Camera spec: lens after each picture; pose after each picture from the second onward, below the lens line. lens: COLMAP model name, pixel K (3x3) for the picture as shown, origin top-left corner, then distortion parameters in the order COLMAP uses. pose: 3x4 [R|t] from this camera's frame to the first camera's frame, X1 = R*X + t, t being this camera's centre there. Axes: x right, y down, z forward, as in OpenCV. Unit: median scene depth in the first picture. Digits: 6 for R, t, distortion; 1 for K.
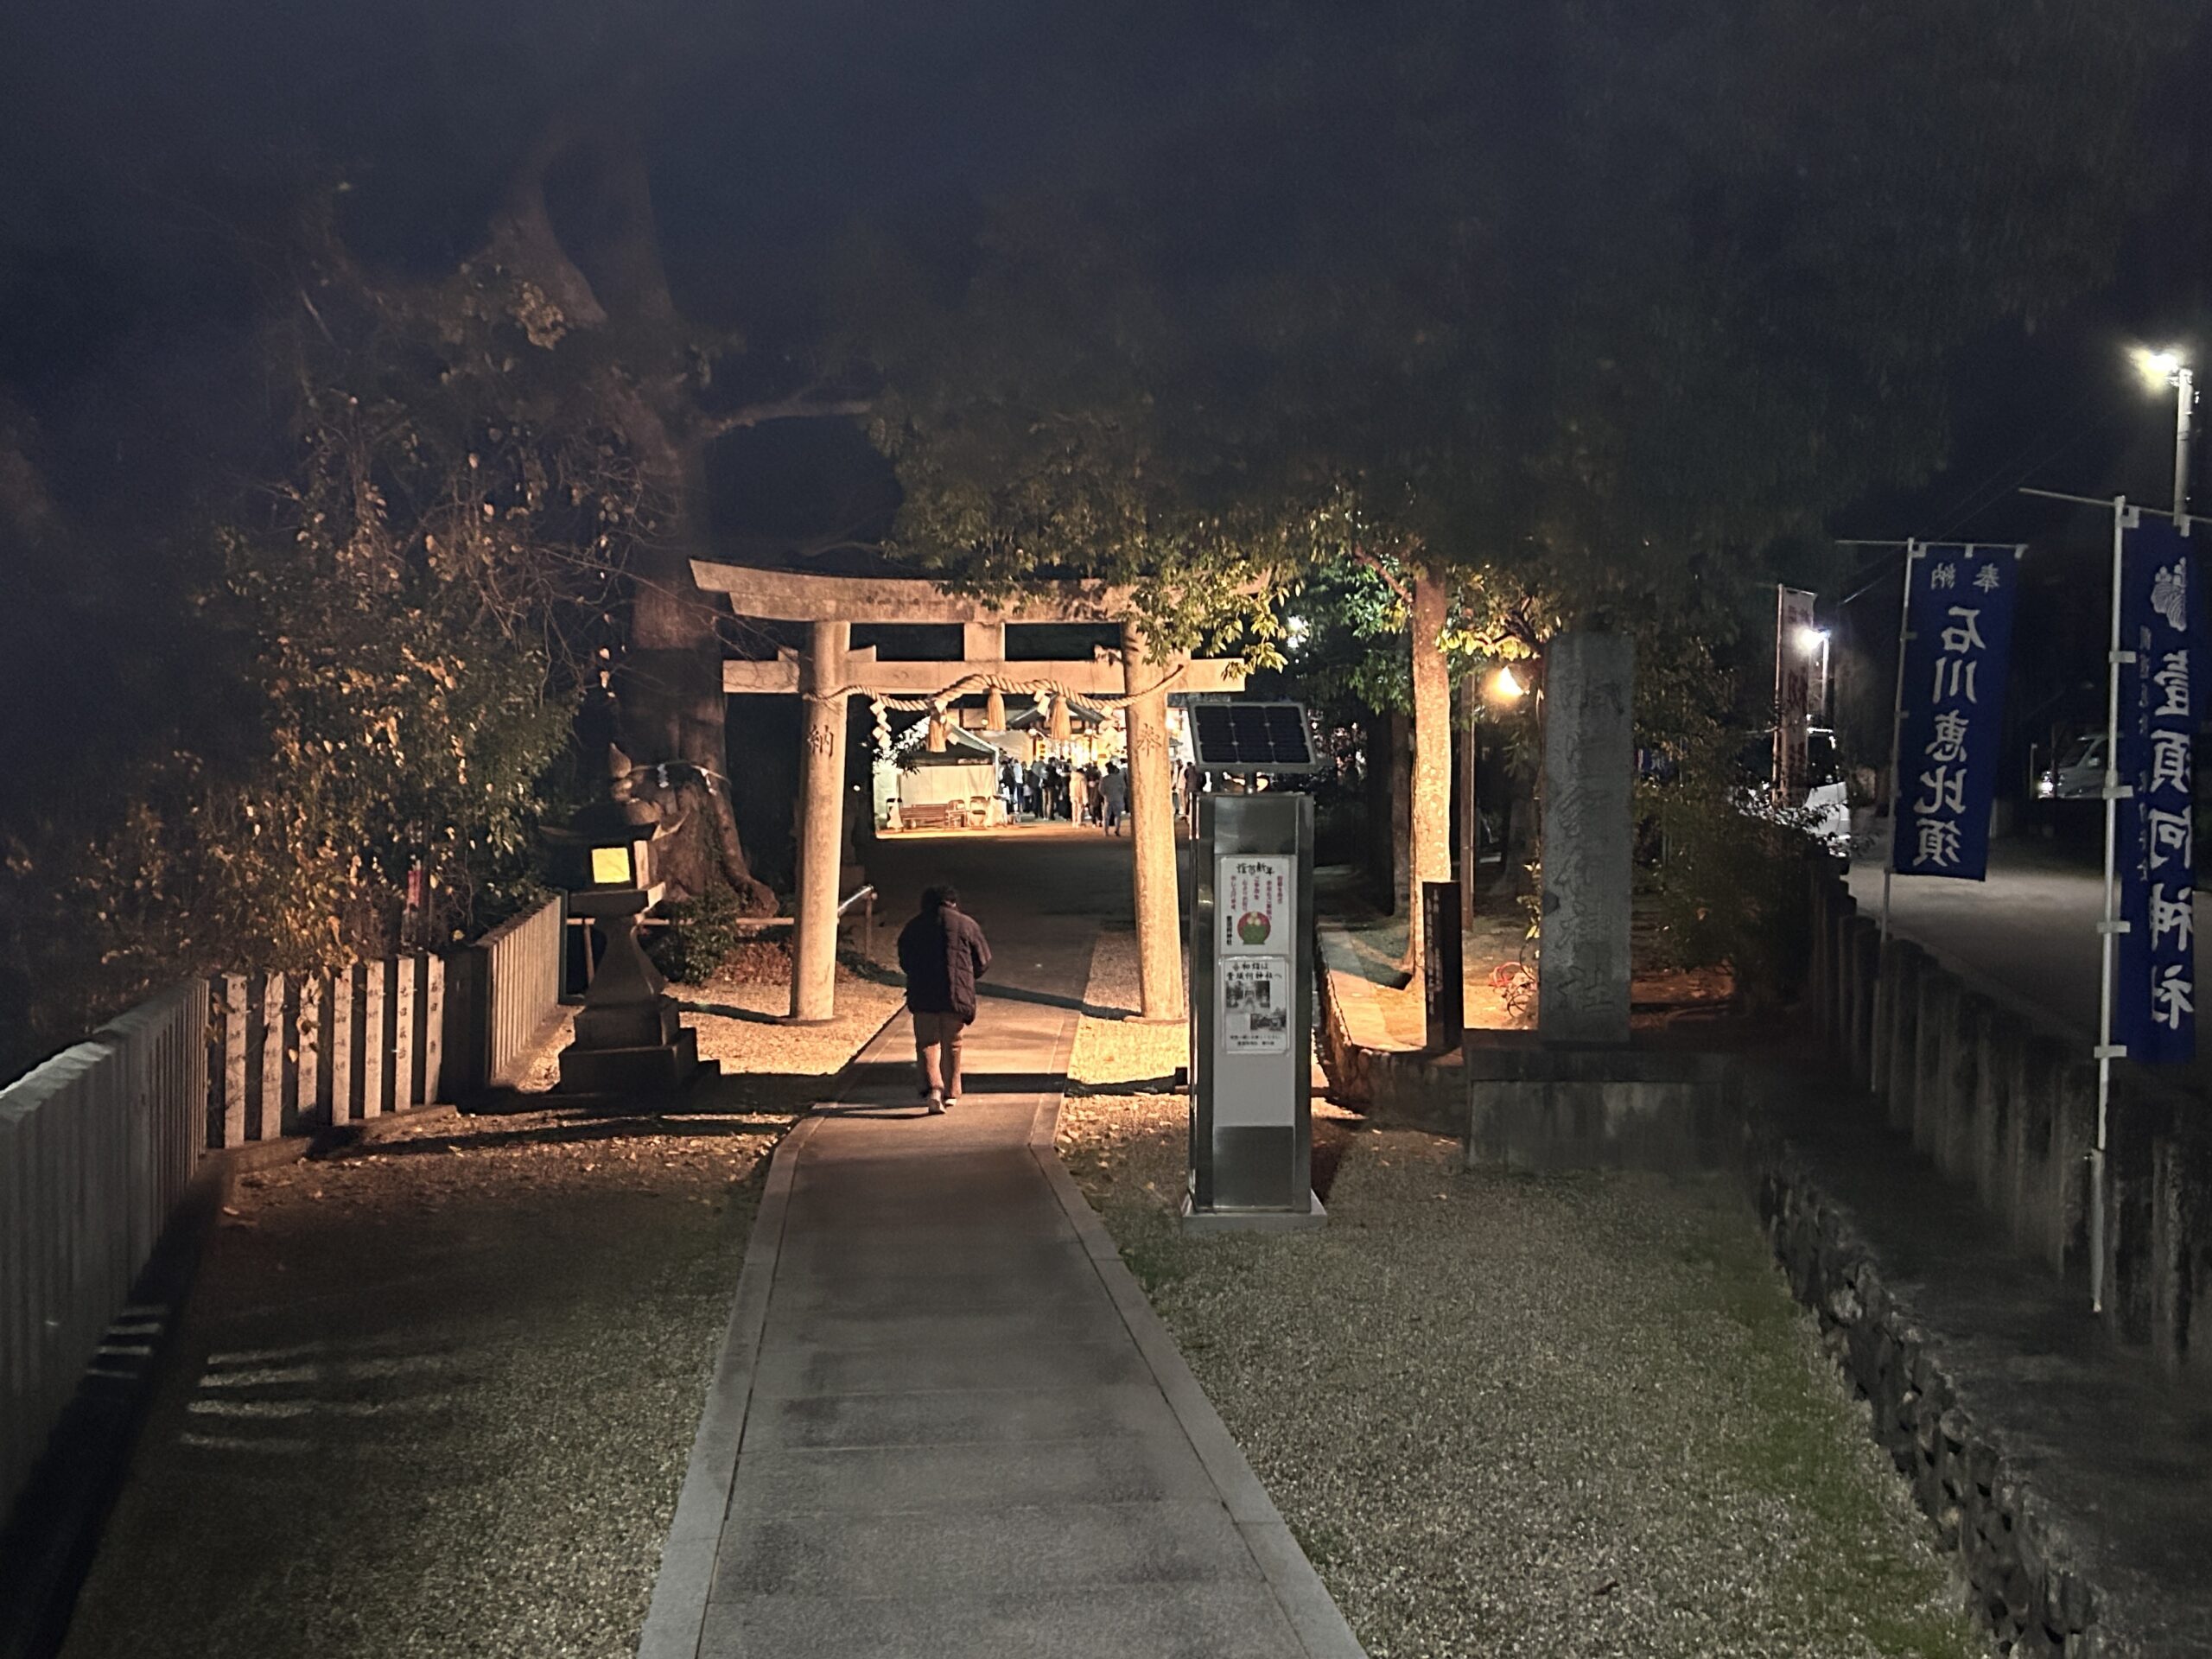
lens RADIAL K [[2319.3, 0, 1106.0], [0, 2319.3, 829.5], [0, 0, 1]] dist [0.000163, -0.000074]
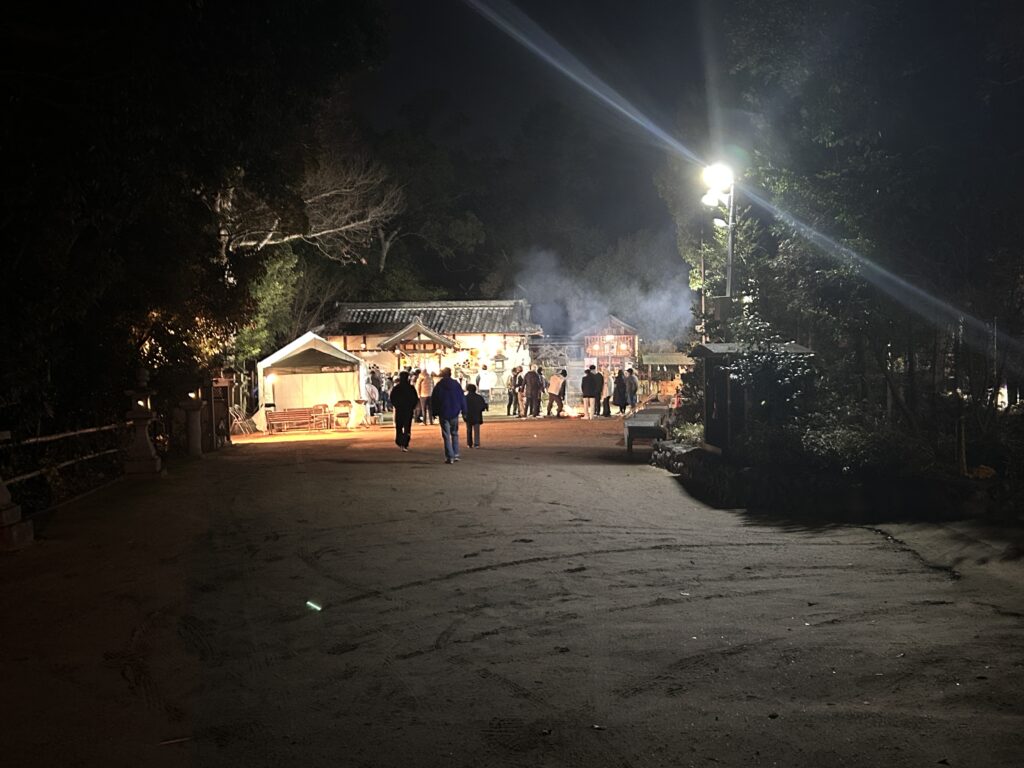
lens RADIAL K [[1025.5, 0, 512.0], [0, 1025.5, 384.0], [0, 0, 1]] dist [0.000270, -0.000091]
pose [[0.997412, -0.013870, 0.070542, -0.009112], [0.015692, 0.999556, -0.025338, -0.008417], [-0.070159, 0.026380, 0.997187, 0.499915]]
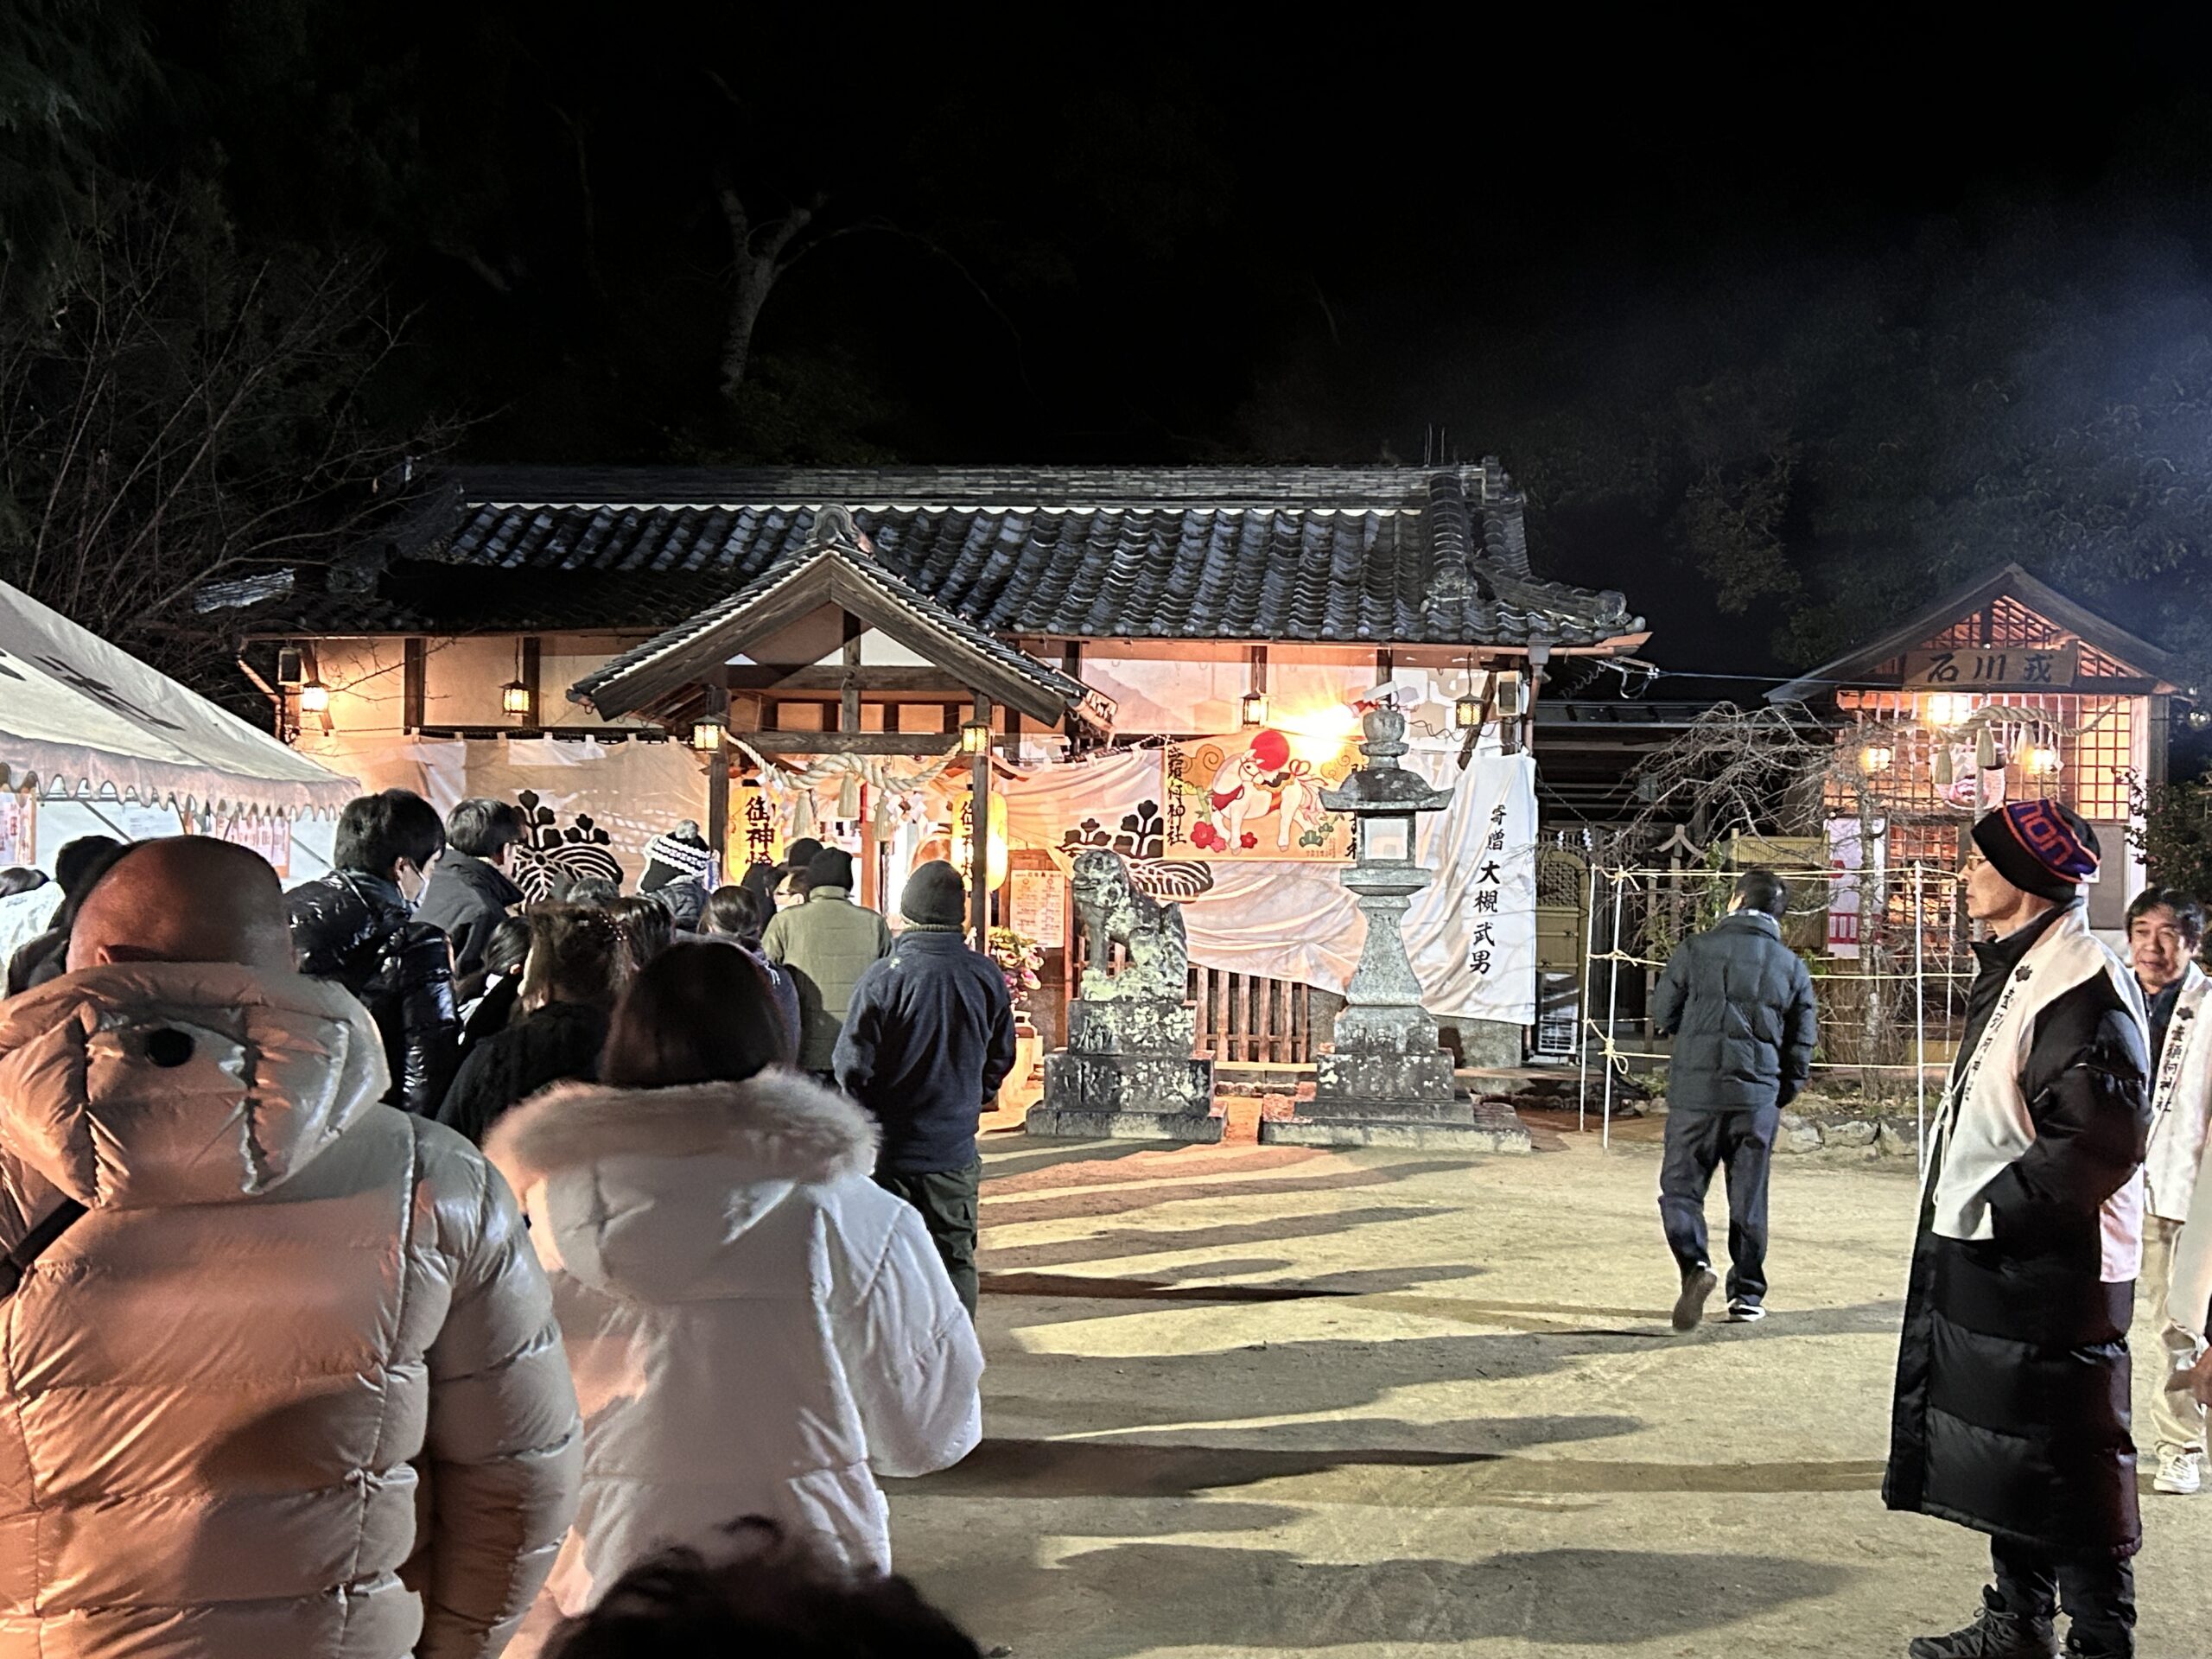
lens RADIAL K [[2432.6, 0, 1106.0], [0, 2432.6, 829.5], [0, 0, 1]] dist [0.221973, -0.837375]
pose [[0.998828, 0.019667, 0.044231, -0.006300], [-0.017283, 0.998411, -0.053636, -0.028510], [-0.045216, 0.052809, 0.997580, 0.995860]]
